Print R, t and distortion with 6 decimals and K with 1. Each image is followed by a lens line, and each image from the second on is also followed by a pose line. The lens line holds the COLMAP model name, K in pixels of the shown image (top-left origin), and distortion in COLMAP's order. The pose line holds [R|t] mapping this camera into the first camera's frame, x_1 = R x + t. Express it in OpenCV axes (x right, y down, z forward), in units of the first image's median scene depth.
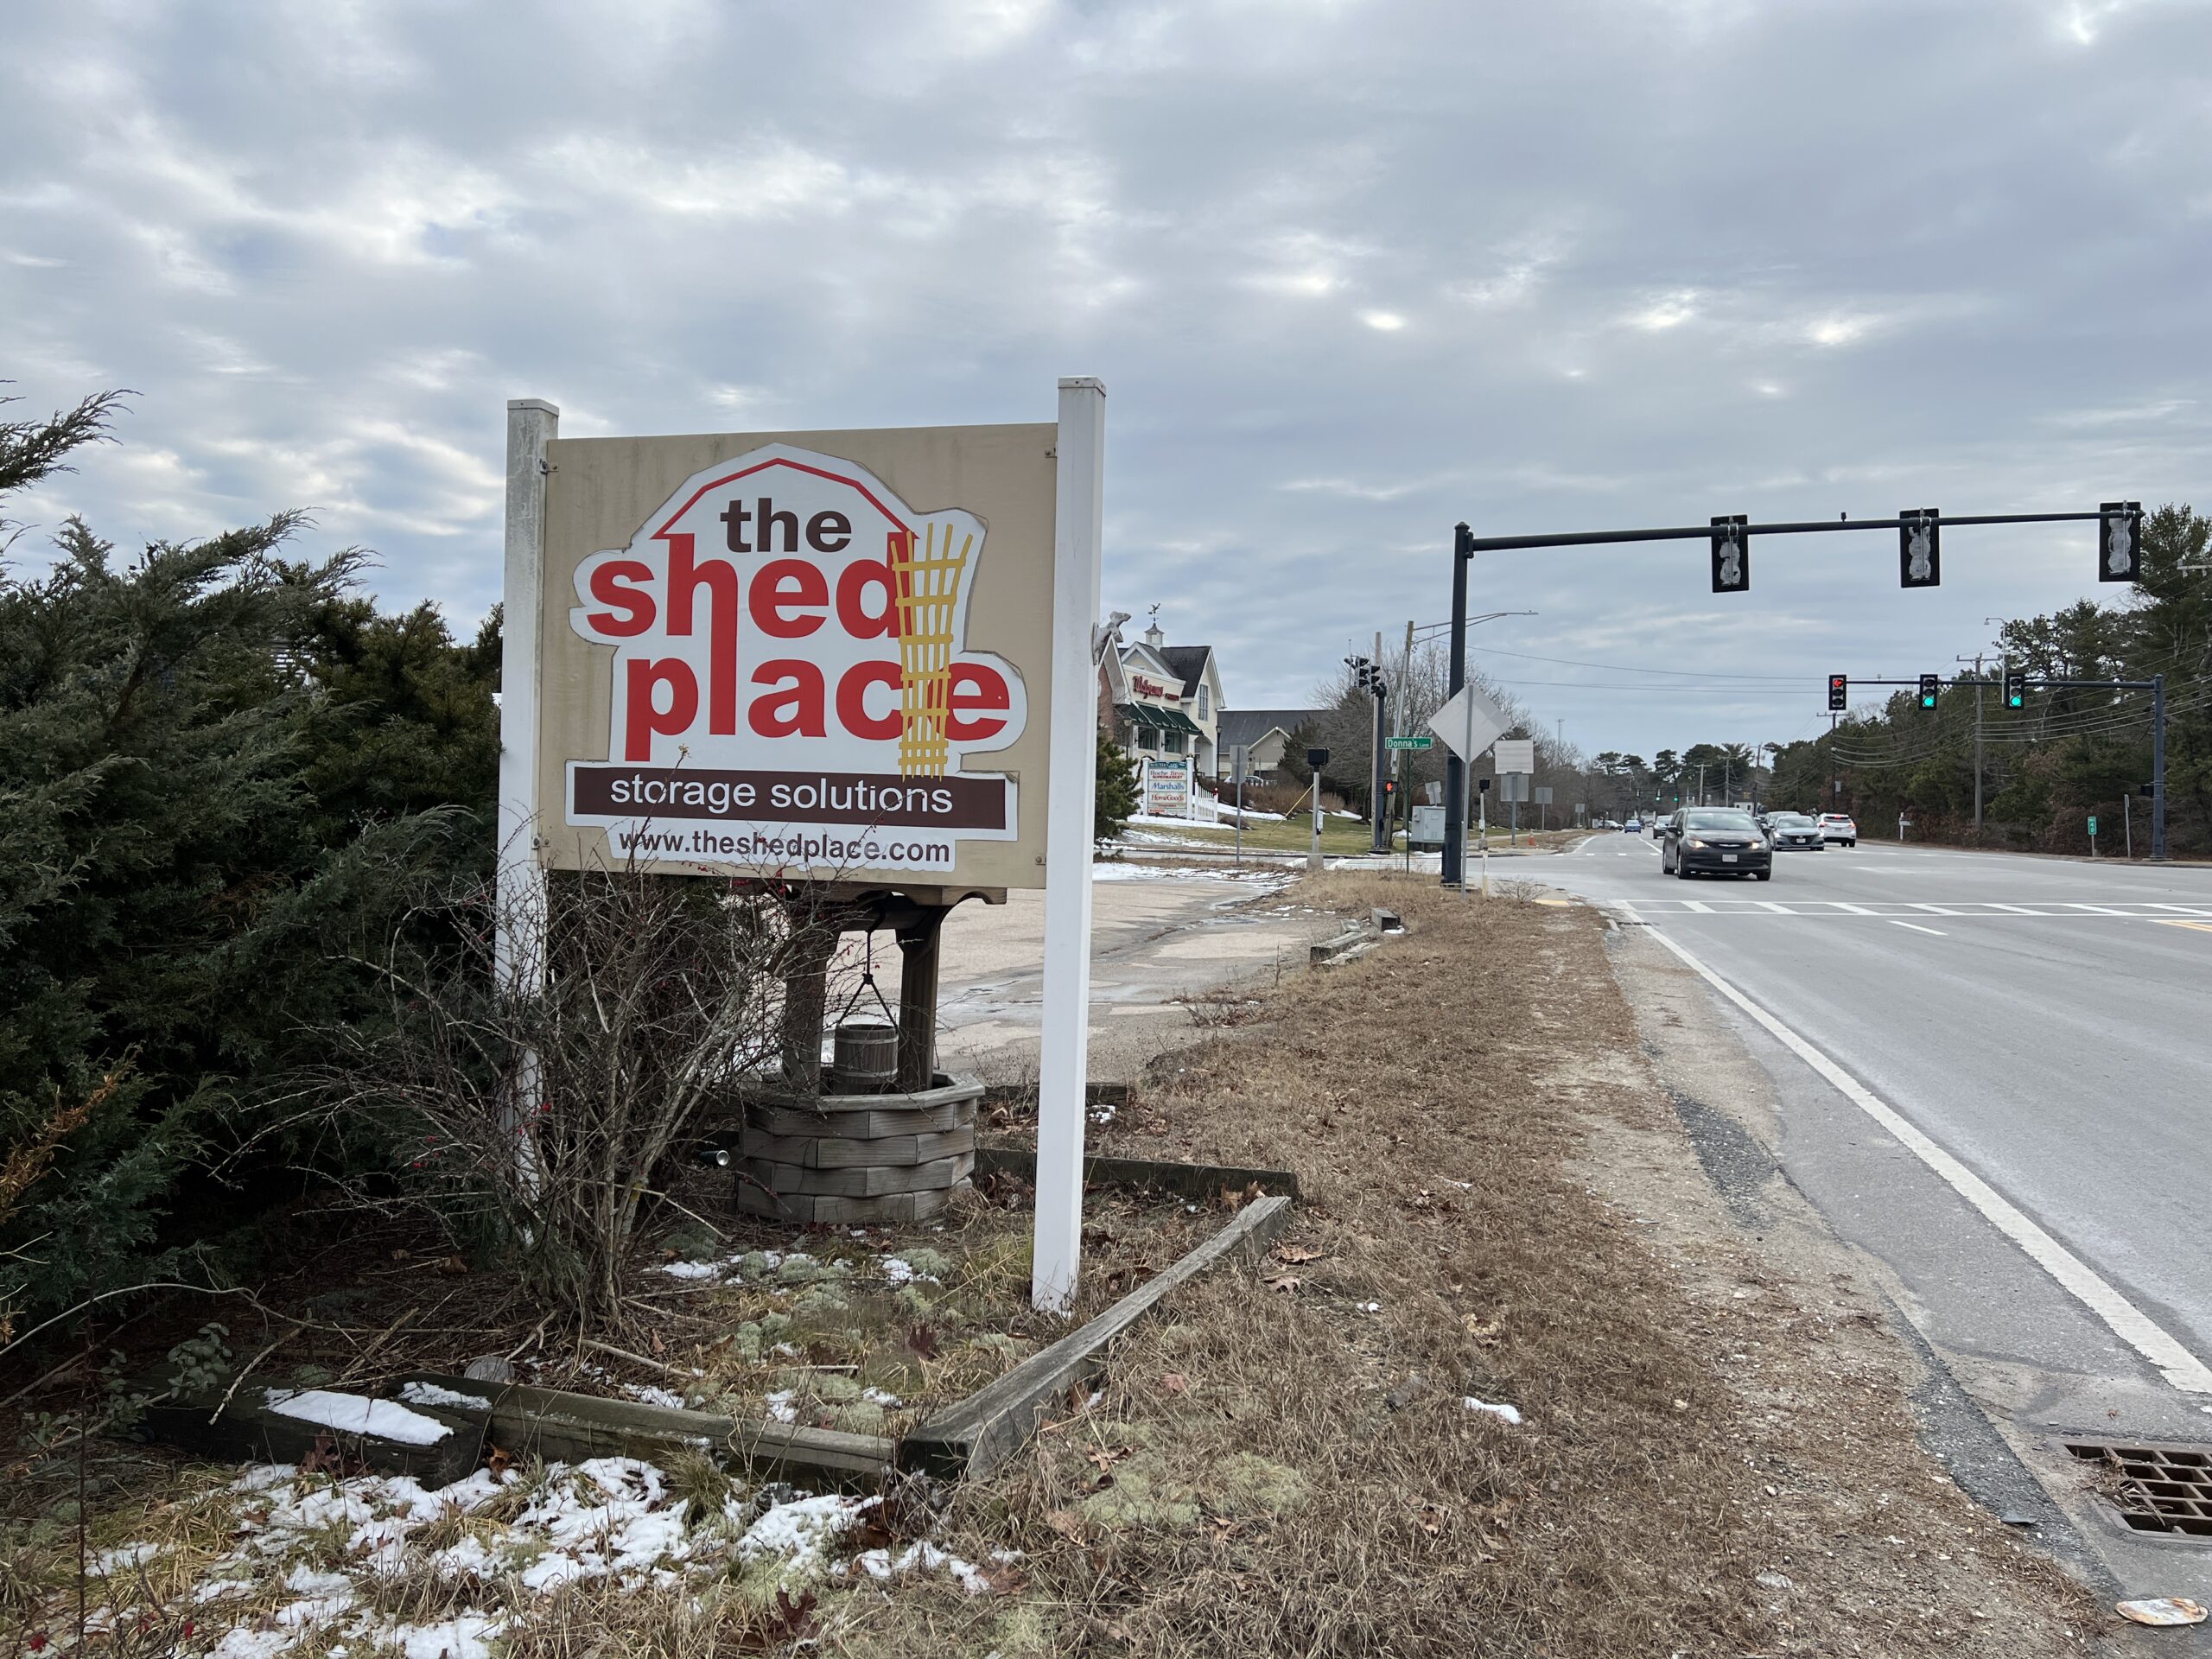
lens RADIAL K [[1634.9, 0, 1112.5], [0, 1634.9, 829.2], [0, 0, 1]] dist [0.035621, -0.012654]
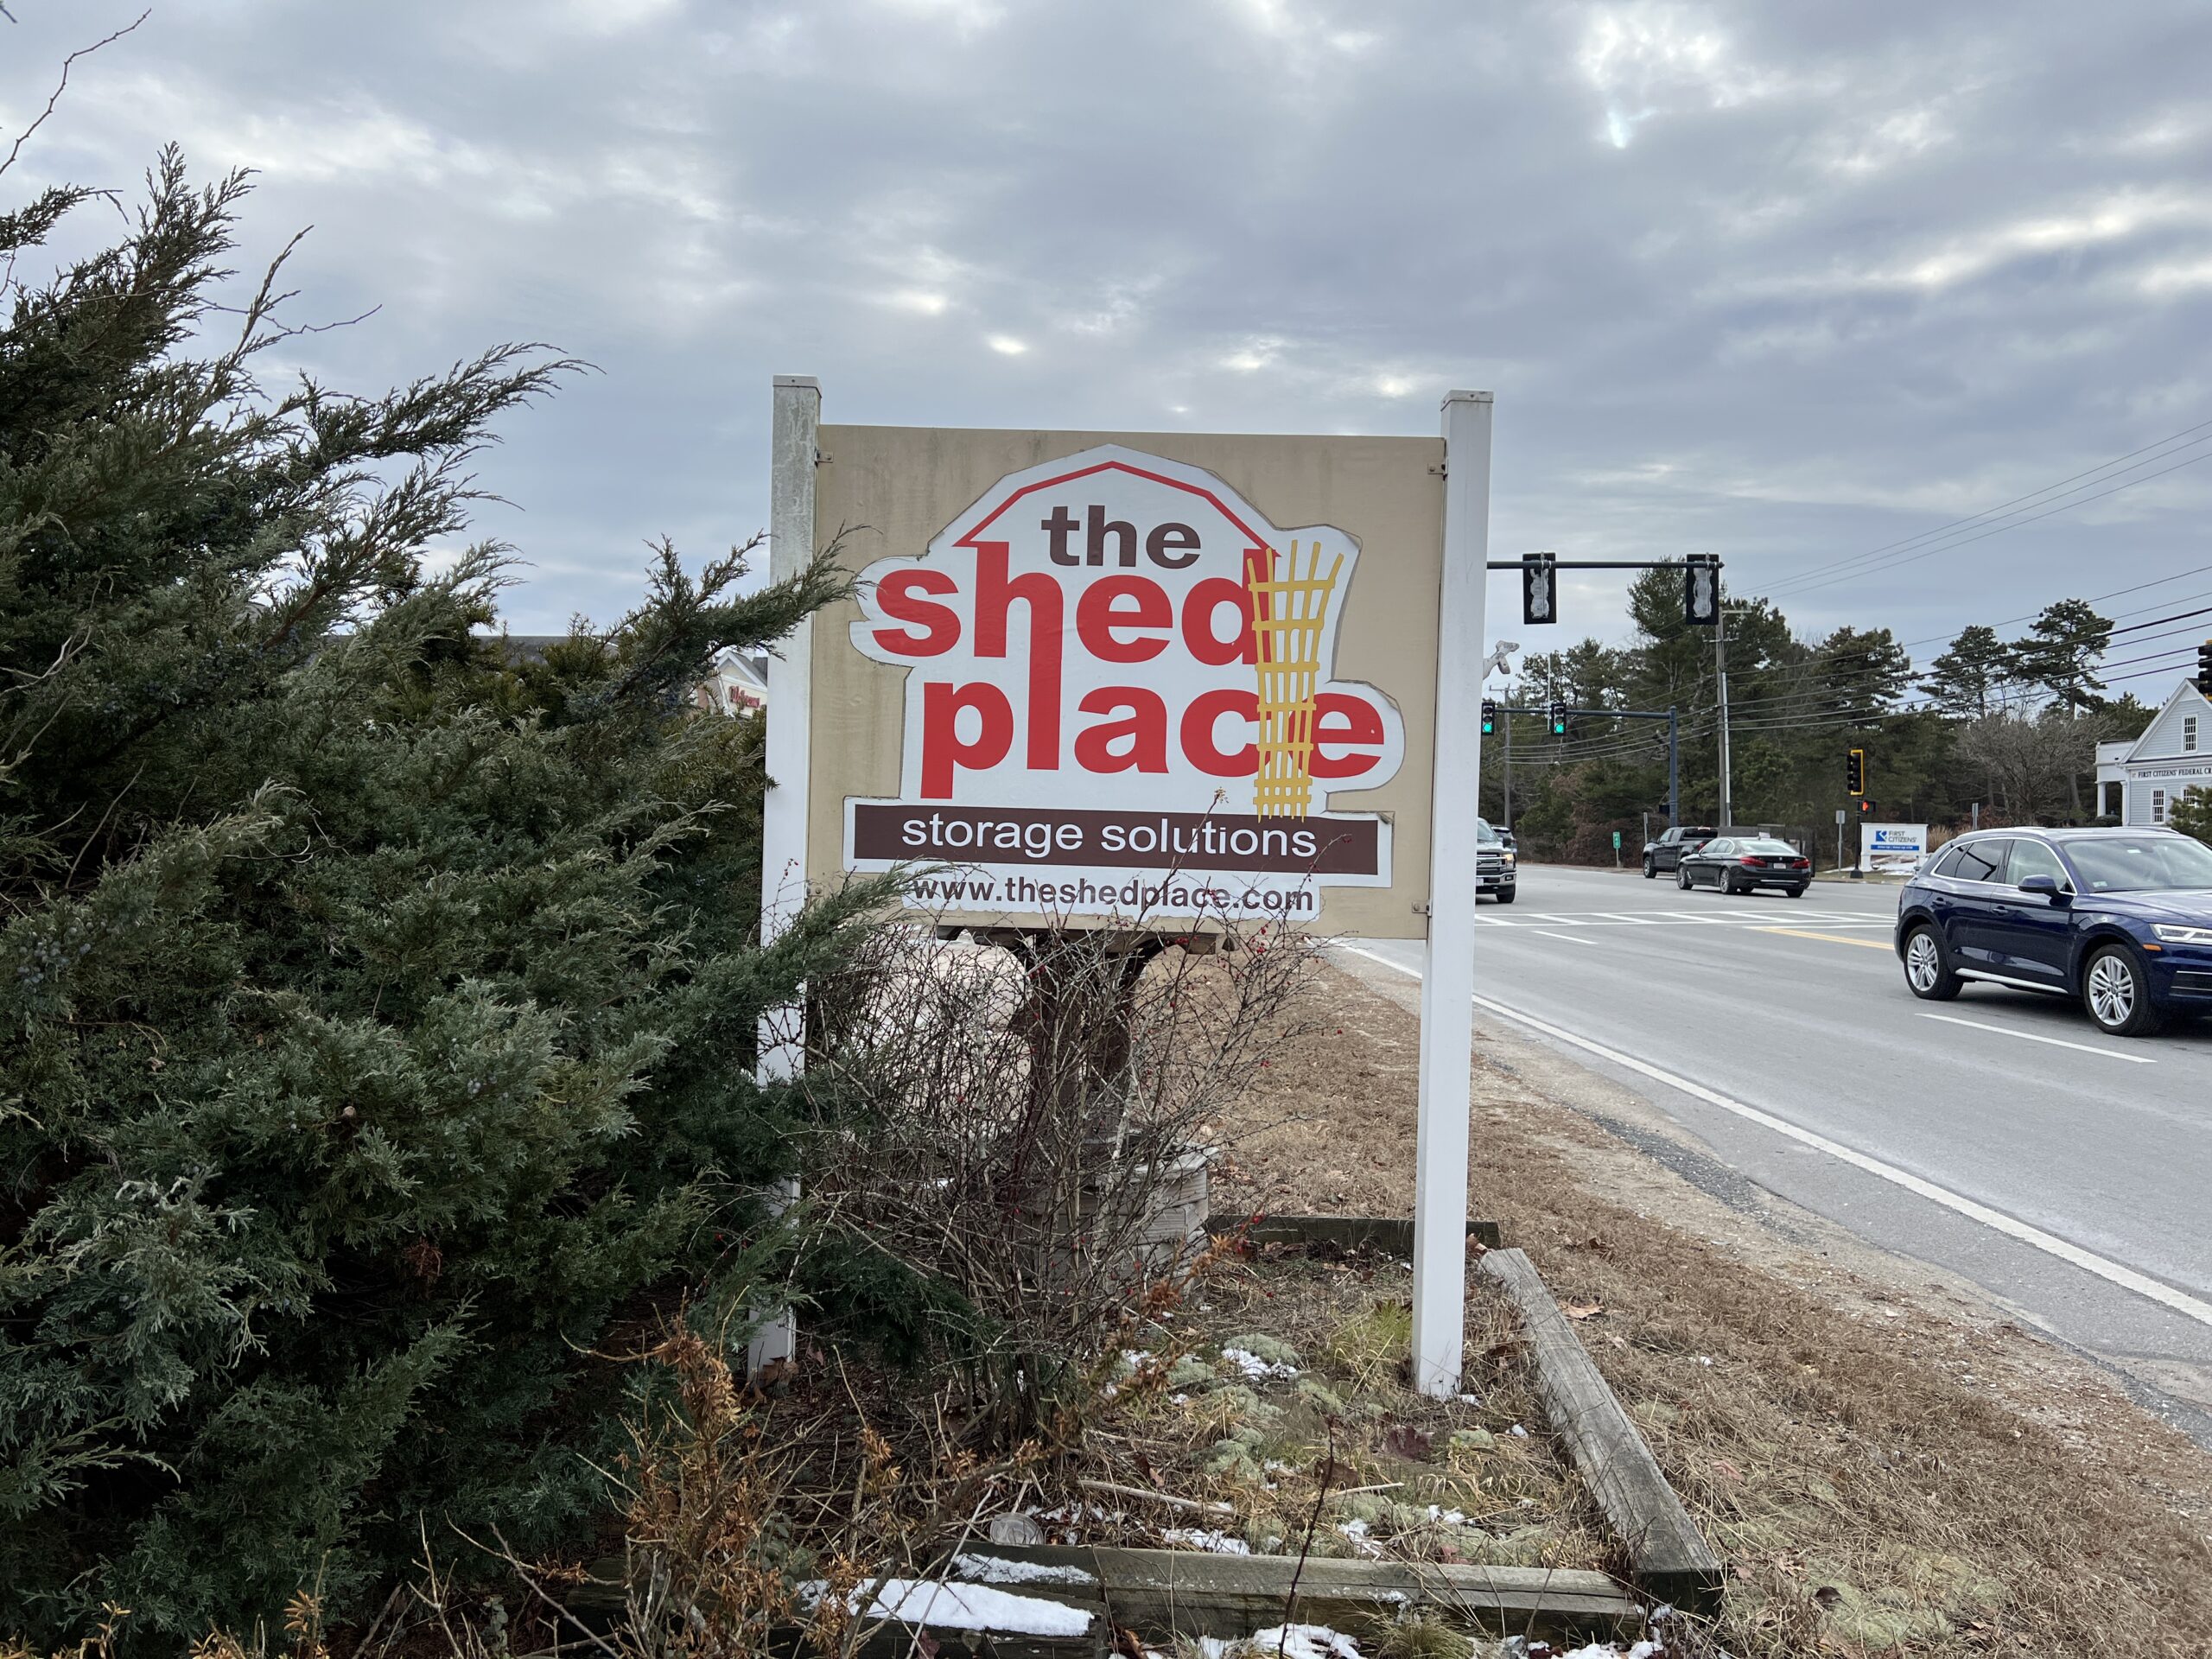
lens RADIAL K [[1634.9, 0, 1101.0], [0, 1634.9, 828.2], [0, 0, 1]] dist [0.035621, -0.012654]
pose [[0.969869, -0.002702, 0.243612, -0.421420], [0.005338, 0.999934, -0.010163, -0.016461], [-0.243568, 0.011158, 0.969820, 0.133347]]
